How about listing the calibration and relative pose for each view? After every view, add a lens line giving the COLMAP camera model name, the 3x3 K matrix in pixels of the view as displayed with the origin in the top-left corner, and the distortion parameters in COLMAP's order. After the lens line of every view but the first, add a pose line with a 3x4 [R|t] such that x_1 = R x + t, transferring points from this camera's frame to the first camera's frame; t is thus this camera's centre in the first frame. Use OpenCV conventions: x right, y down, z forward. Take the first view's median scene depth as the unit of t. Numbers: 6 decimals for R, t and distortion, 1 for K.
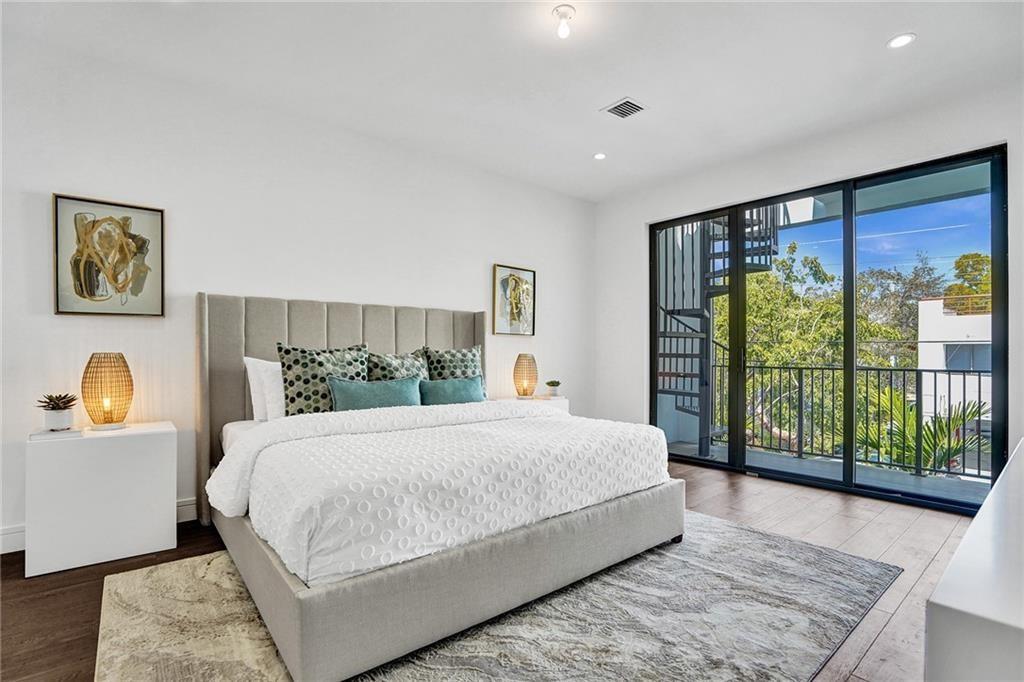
lens RADIAL K [[489.2, 0, 510.1], [0, 489.2, 349.7], [0, 0, 1]] dist [-0.035564, 0.001478]
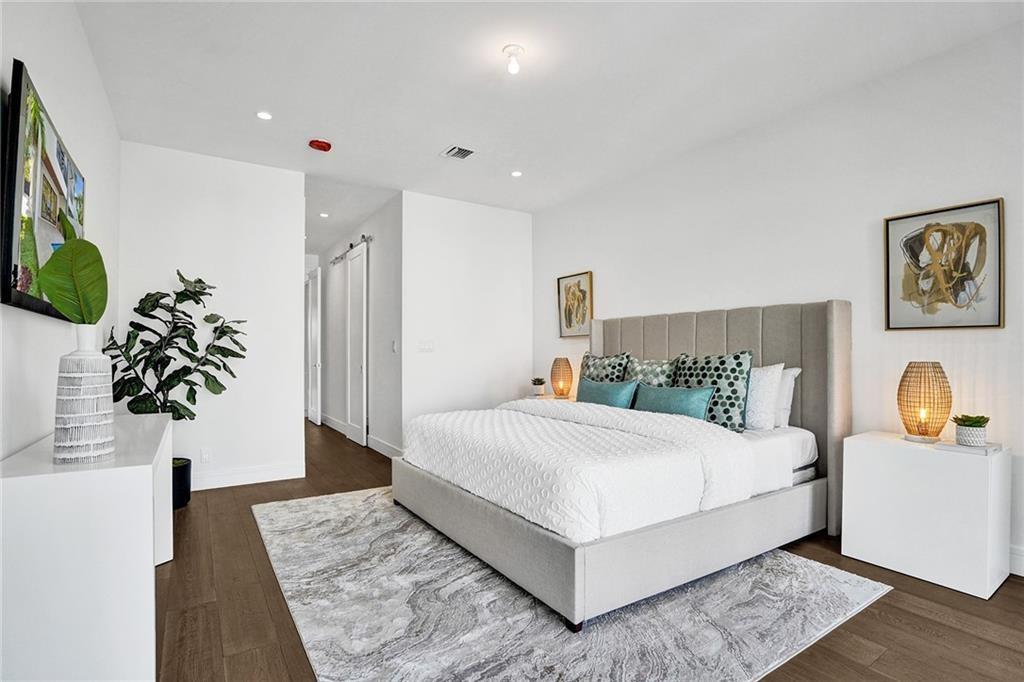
lens RADIAL K [[489.2, 0, 510.1], [0, 489.2, 349.7], [0, 0, 1]] dist [-0.035564, 0.001478]
pose [[-0.110068, -0.012122, -0.993850, 0.928245], [0.001354, 0.999923, -0.012346, -0.001466], [0.993923, -0.002705, -0.110043, 0.870035]]
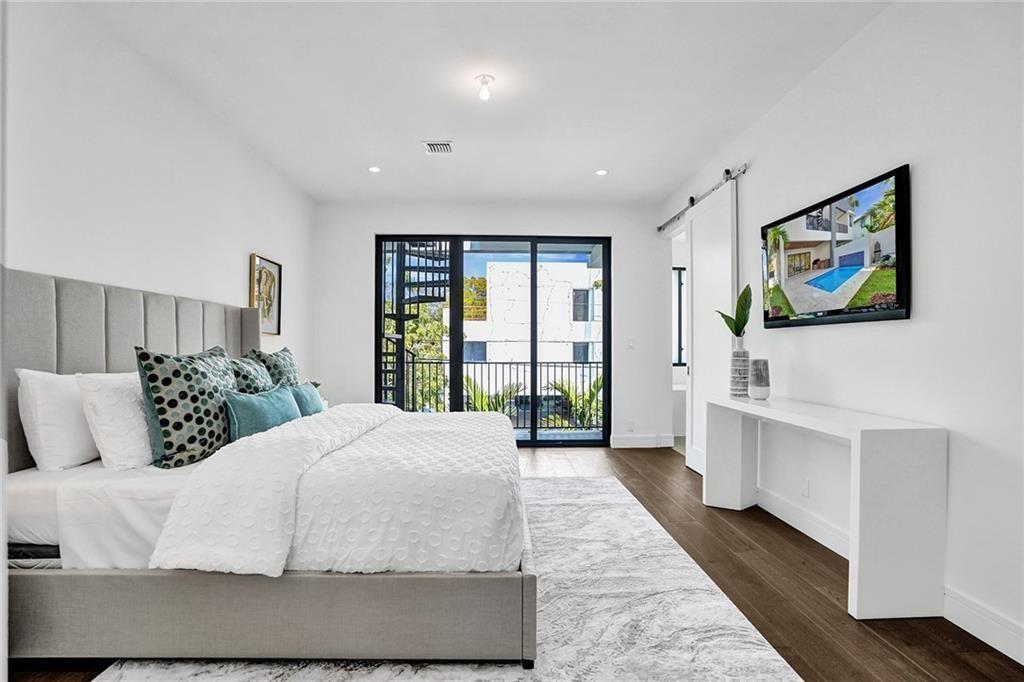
lens RADIAL K [[489.2, 0, 510.1], [0, 489.2, 349.7], [0, 0, 1]] dist [-0.035564, 0.001478]
pose [[0.613579, 0.000179, 0.789633, -0.641504], [-0.009943, 0.999922, 0.007499, -0.018965], [-0.789571, -0.012453, 0.613533, 0.149954]]
